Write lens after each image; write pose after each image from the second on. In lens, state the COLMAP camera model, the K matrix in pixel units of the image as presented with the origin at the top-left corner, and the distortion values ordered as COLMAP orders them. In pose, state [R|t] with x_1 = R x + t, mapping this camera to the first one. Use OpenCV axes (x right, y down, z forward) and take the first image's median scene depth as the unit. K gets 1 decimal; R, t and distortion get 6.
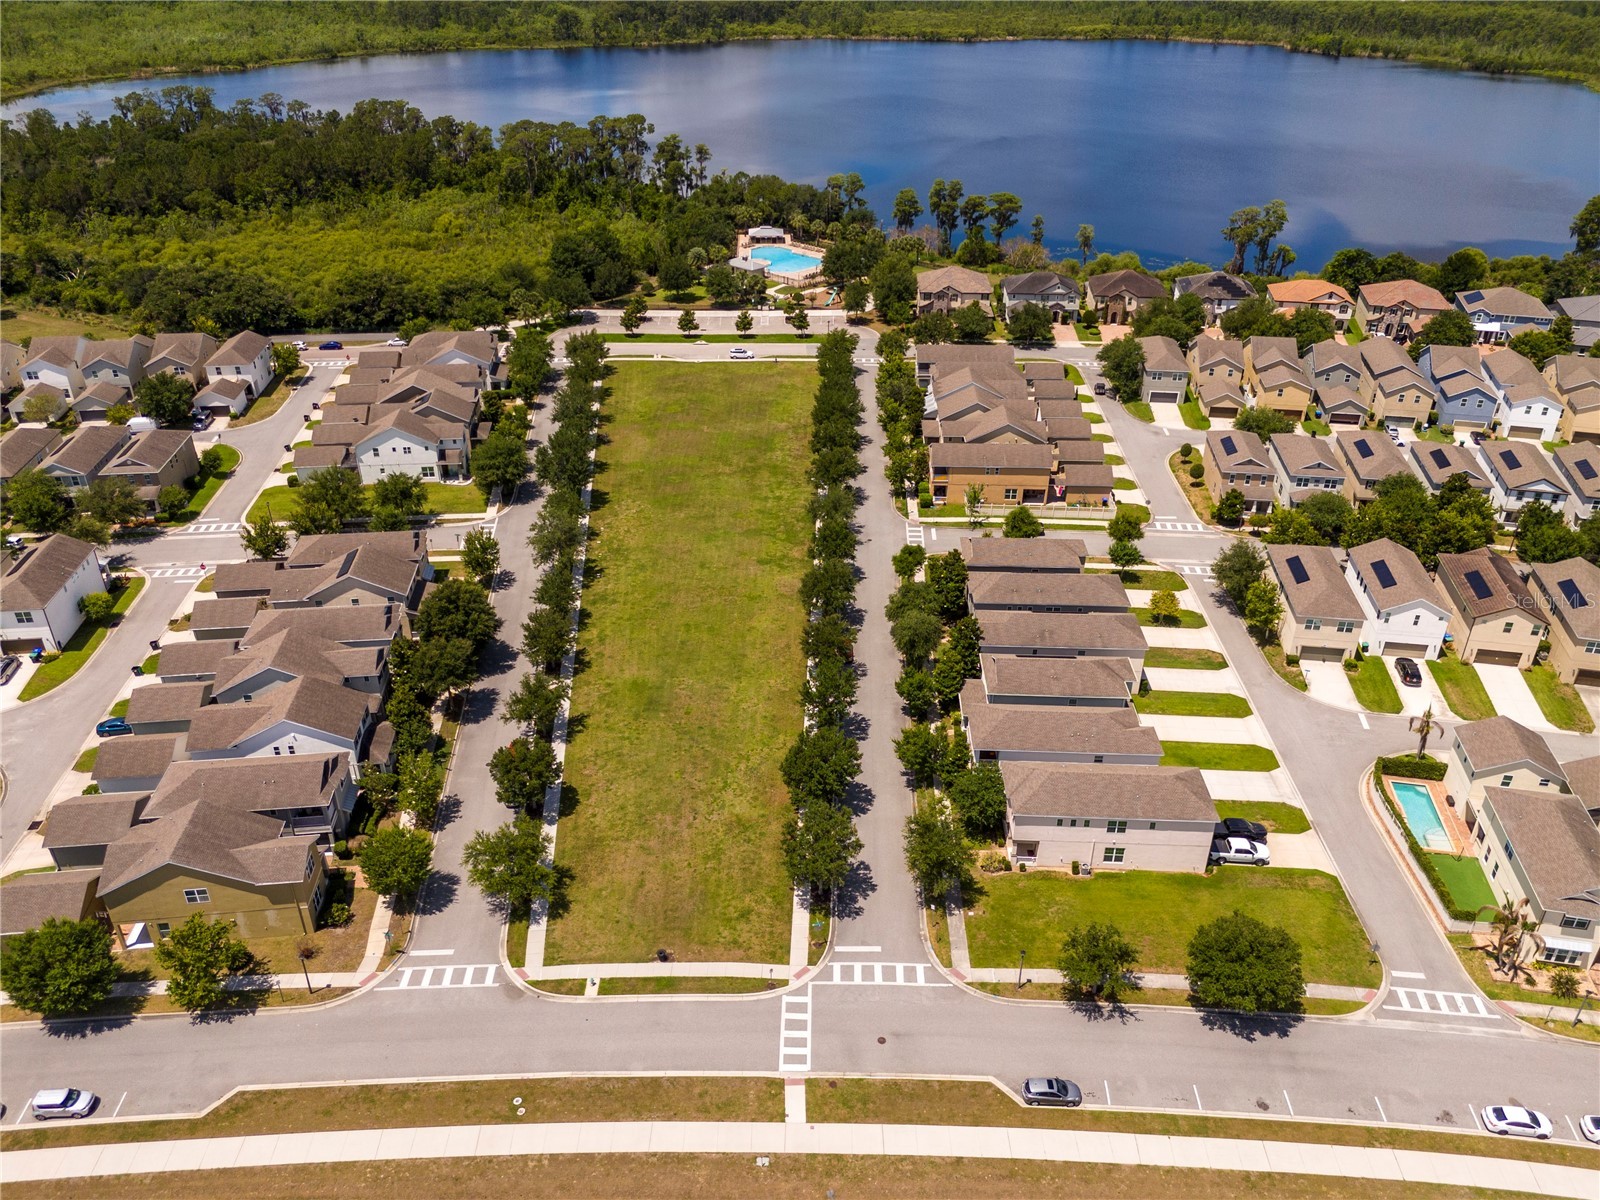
lens RADIAL K [[1182.8, 0, 802.6], [0, 1182.8, 597.4], [0, 0, 1]] dist [0.065681, -0.063875]
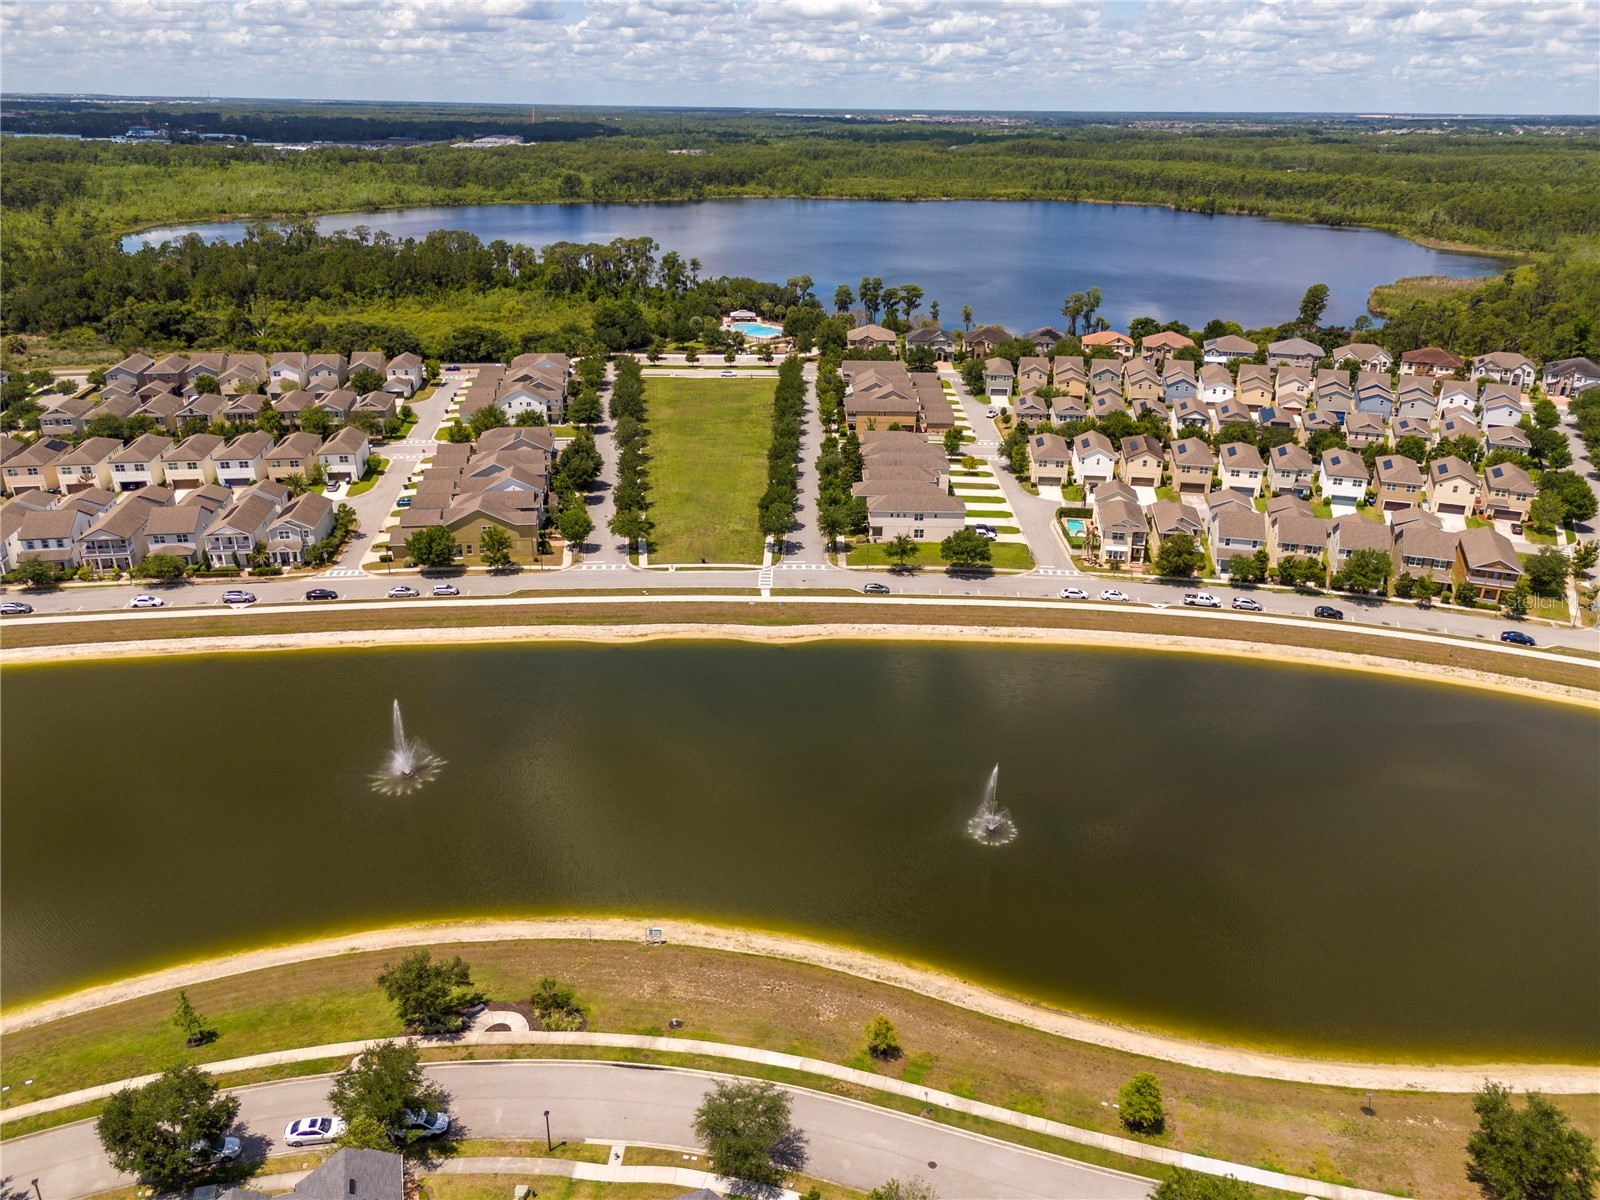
lens RADIAL K [[1183.8, 0, 800.0], [0, 1183.8, 600.0], [0, 0, 1]] dist [0.070035, -0.096743]
pose [[0.999699, -0.002086, 0.024442, 0.001036], [0.005006, 0.992758, -0.120025, 0.164372], [-0.024015, 0.120111, 0.992470, -0.290737]]
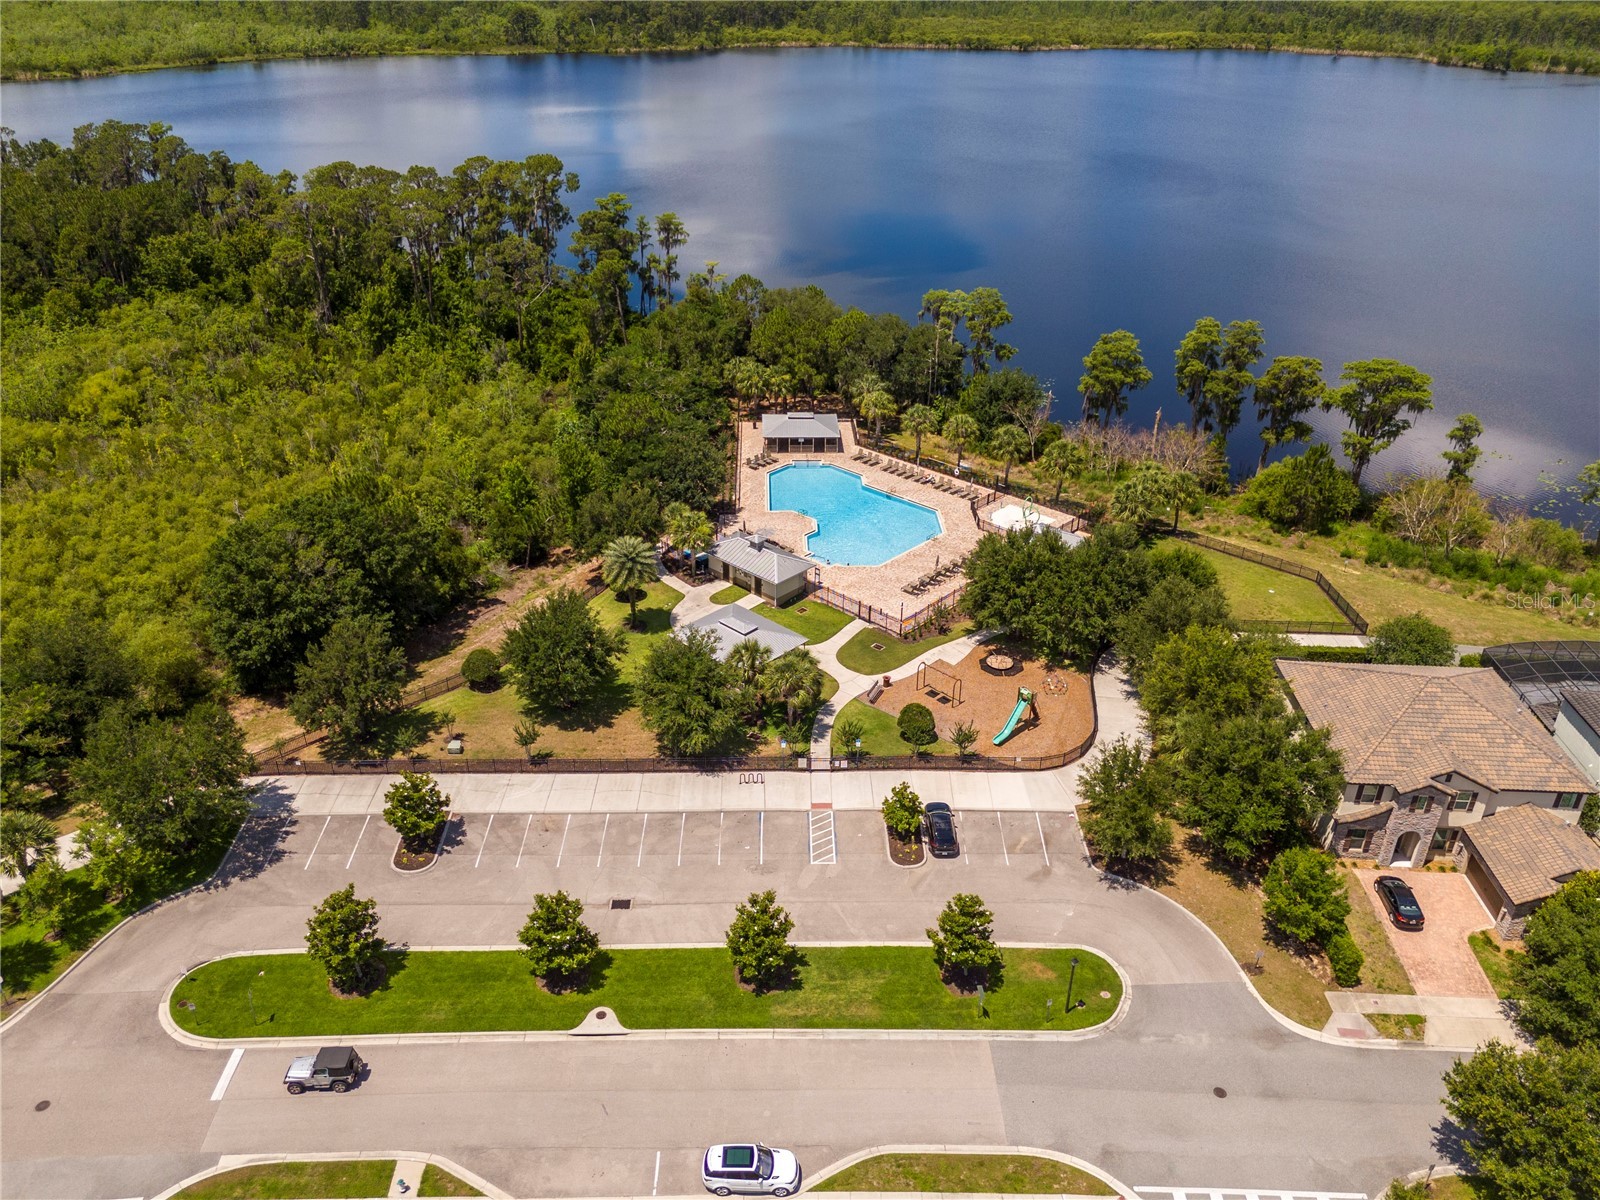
lens RADIAL K [[1184.9, 0, 804.8], [0, 1184.9, 584.9], [0, 0, 1]] dist [0.062149, -0.053370]
pose [[0.999979, 0.004550, 0.004607, -0.026741], [-0.004448, 0.999749, -0.021956, -0.203840], [-0.004705, 0.021935, 0.999748, 0.475833]]
